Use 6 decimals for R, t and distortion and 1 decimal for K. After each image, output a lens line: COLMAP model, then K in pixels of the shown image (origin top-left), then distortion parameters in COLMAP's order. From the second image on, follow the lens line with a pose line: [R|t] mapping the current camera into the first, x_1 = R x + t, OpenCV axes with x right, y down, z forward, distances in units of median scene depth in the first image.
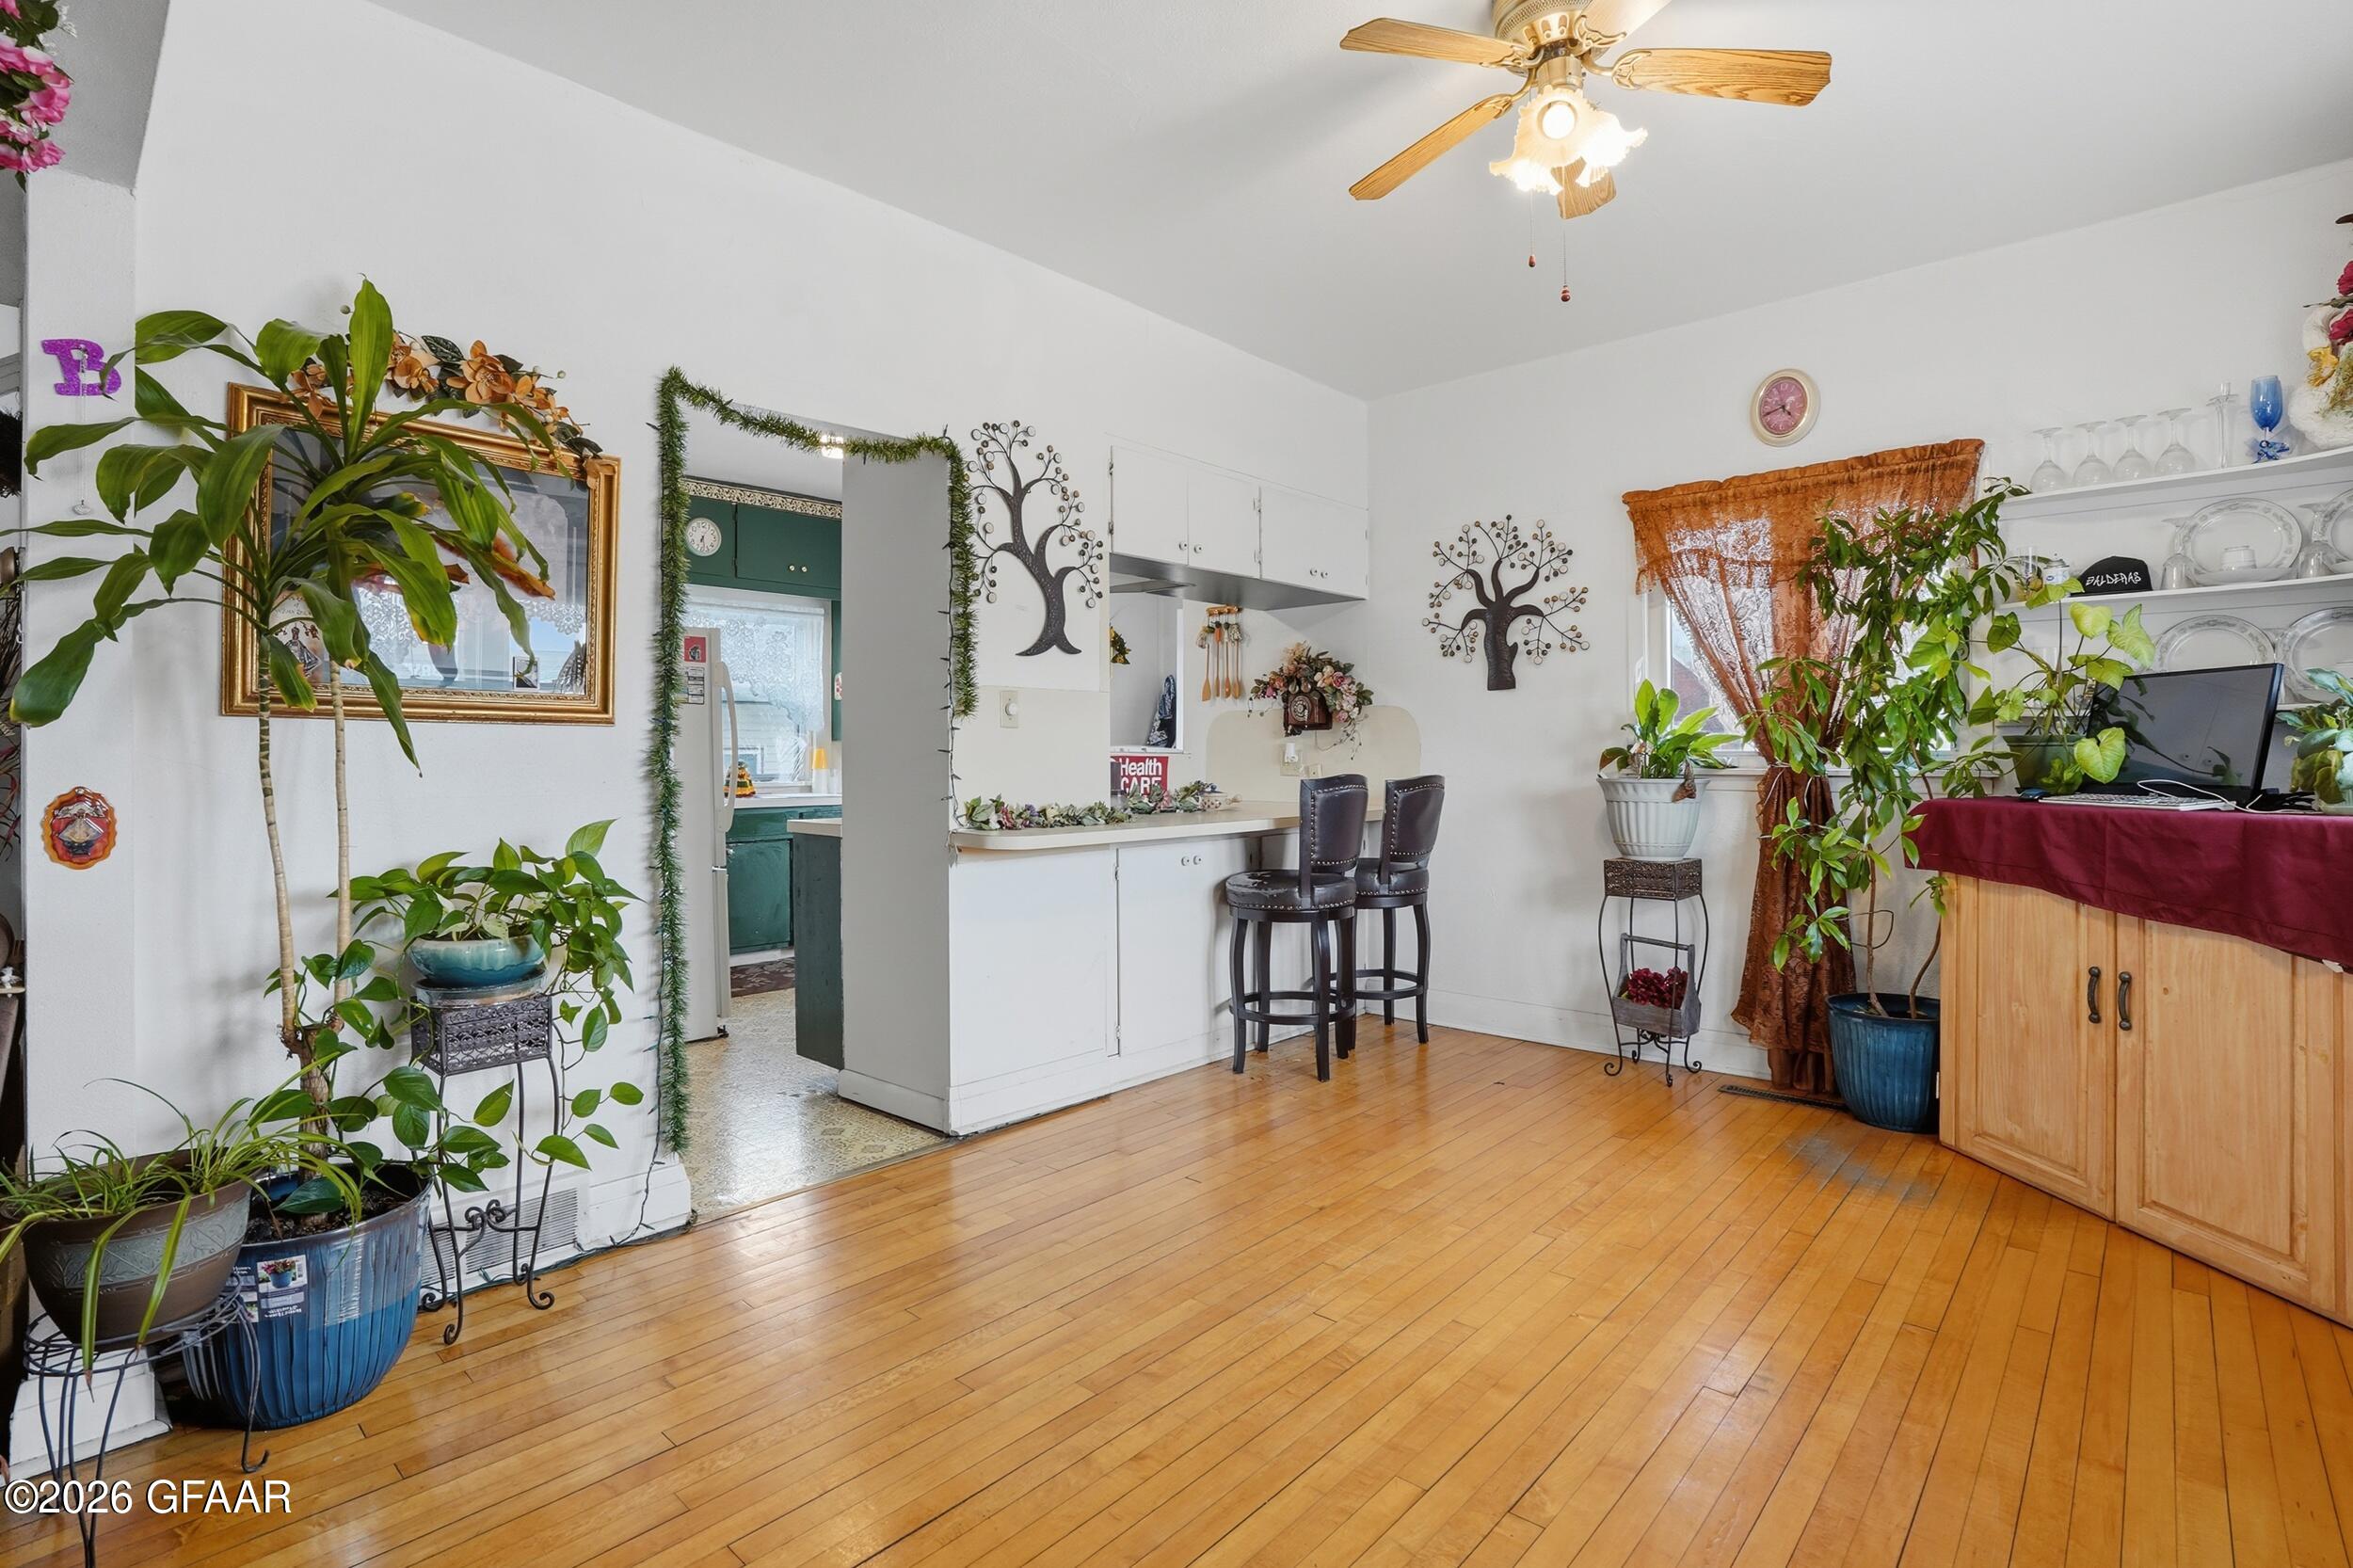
lens RADIAL K [[1103.9, 0, 1178.9], [0, 1103.9, 751.3], [0, 0, 1]] dist [-0.002830, 0.000660]
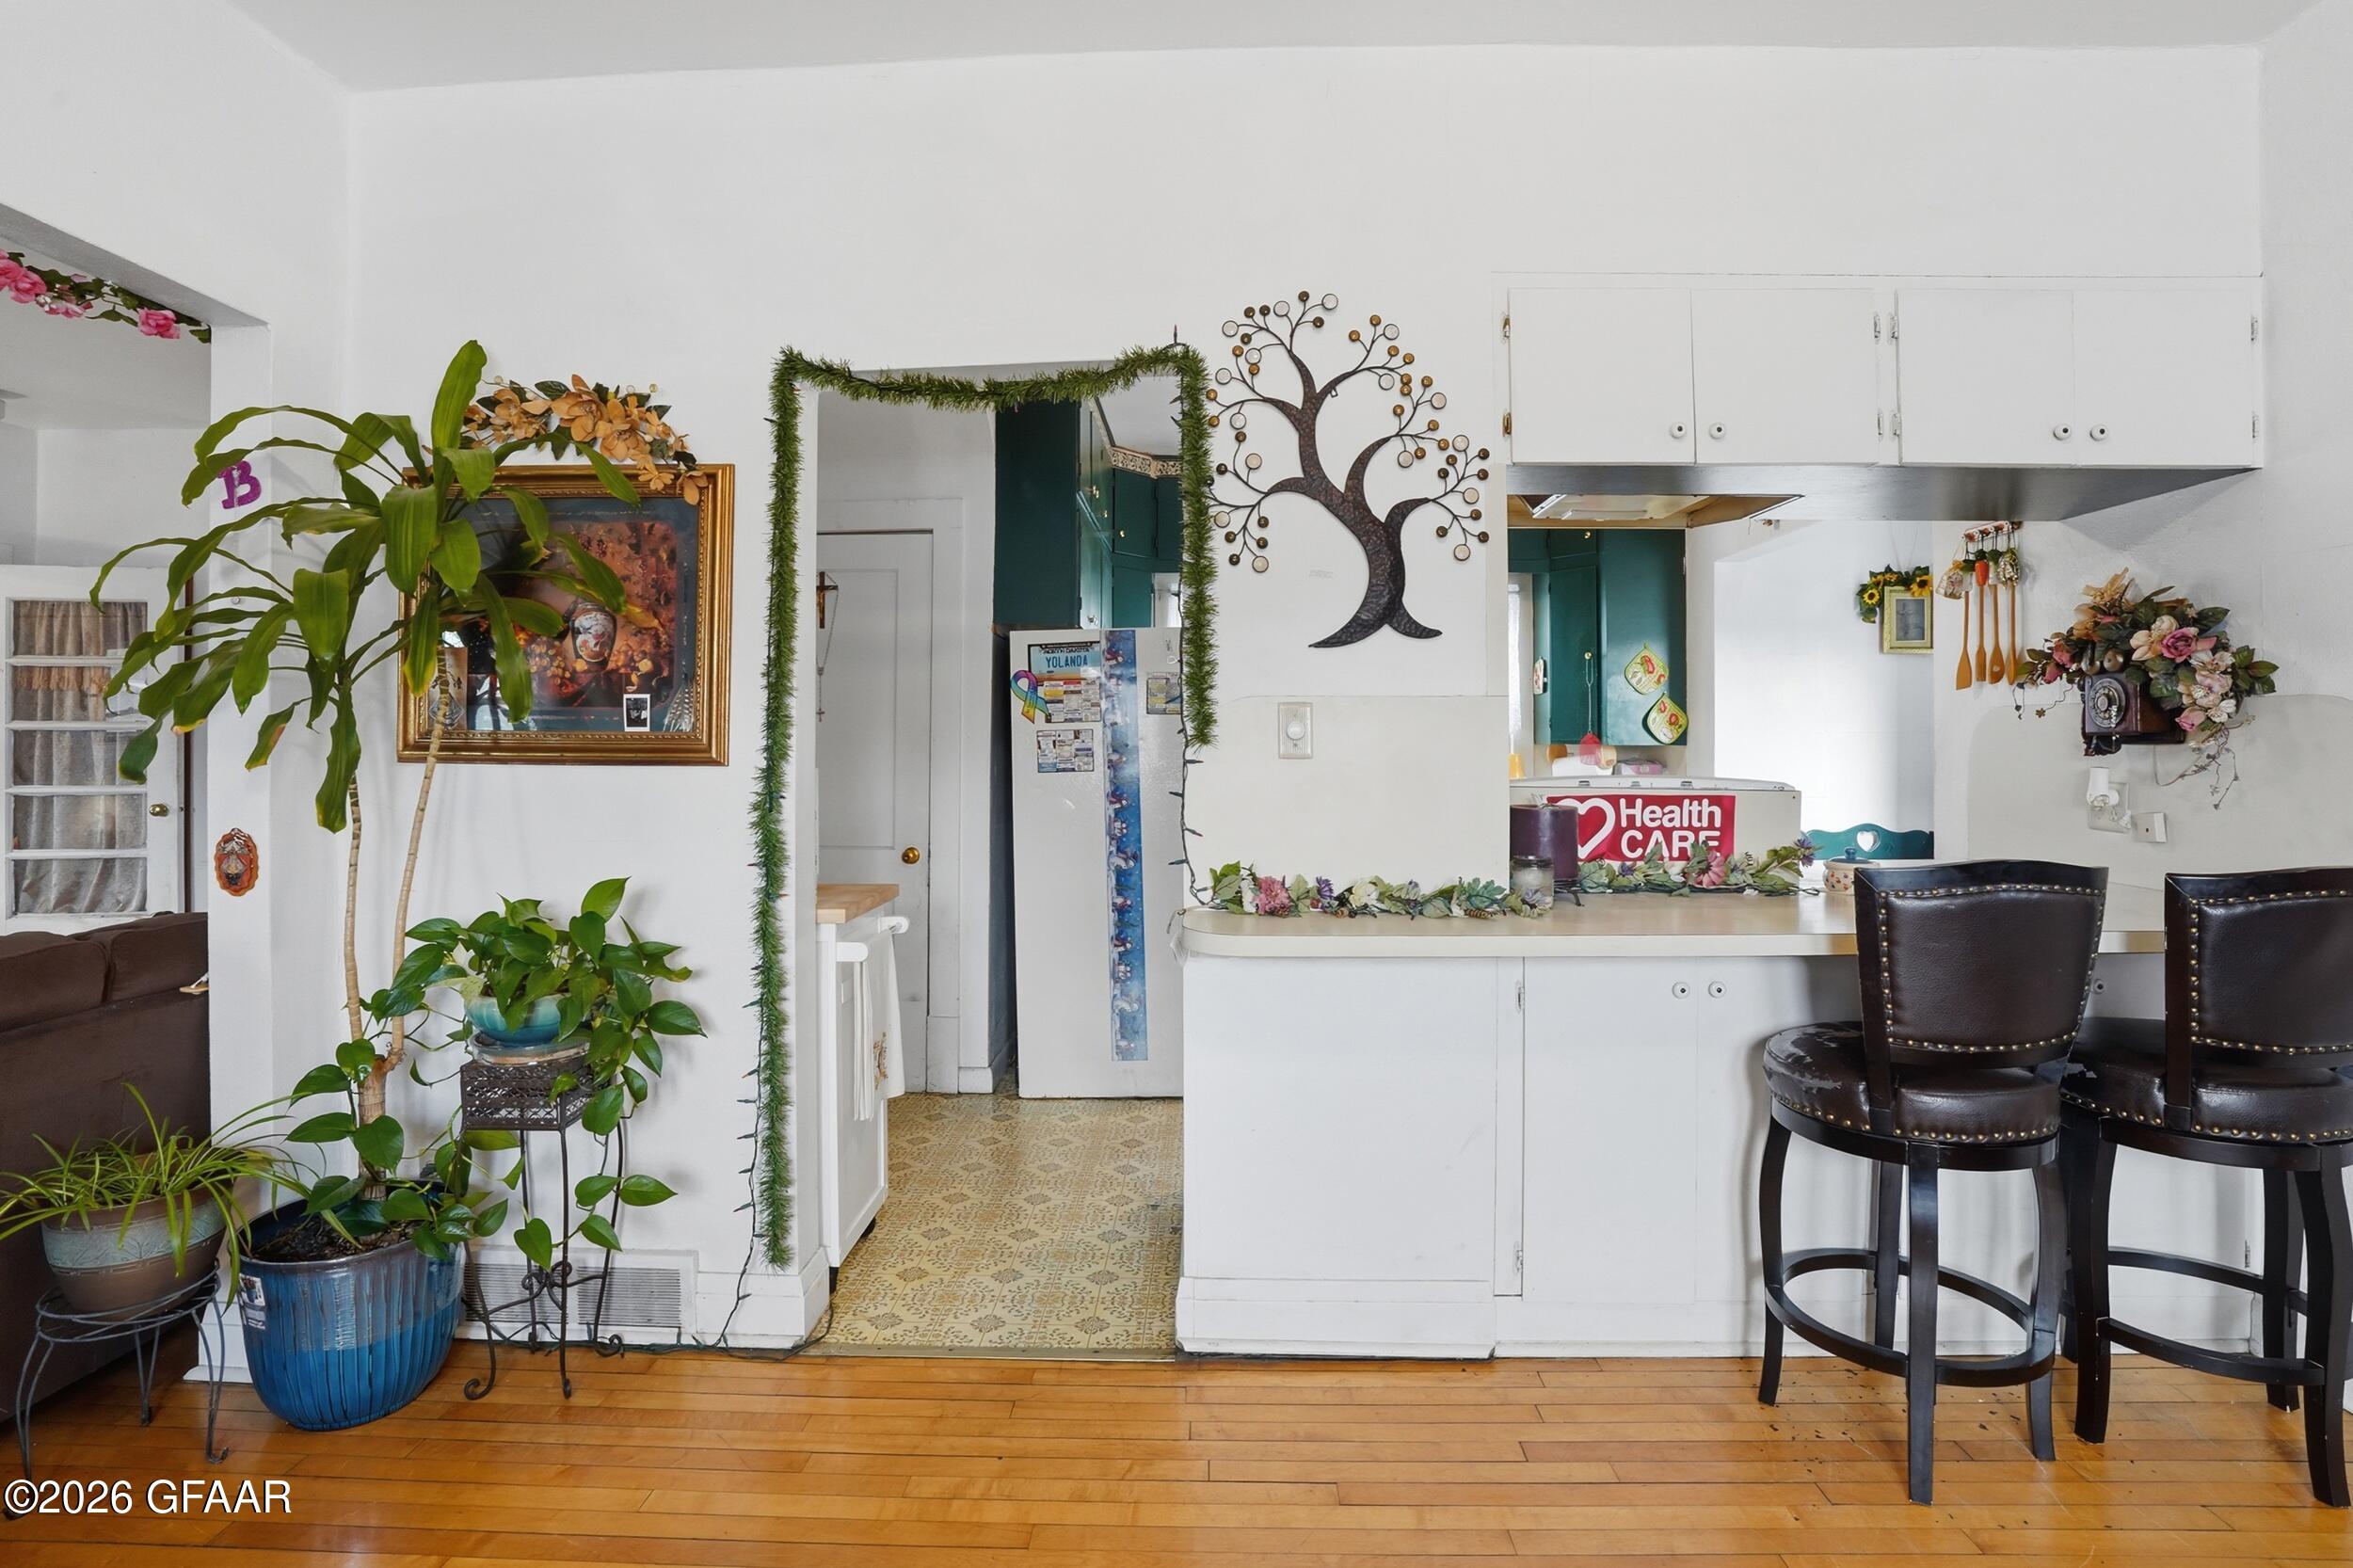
lens RADIAL K [[1149.8, 0, 1173.1], [0, 1149.8, 731.2], [0, 0, 1]] dist [-0.059236, 0.019359]
pose [[0.664017, -0.003930, -0.747707, 0.296842], [0.000984, 0.999990, -0.004382, -0.033592], [0.747717, 0.002175, 0.664014, 0.473287]]
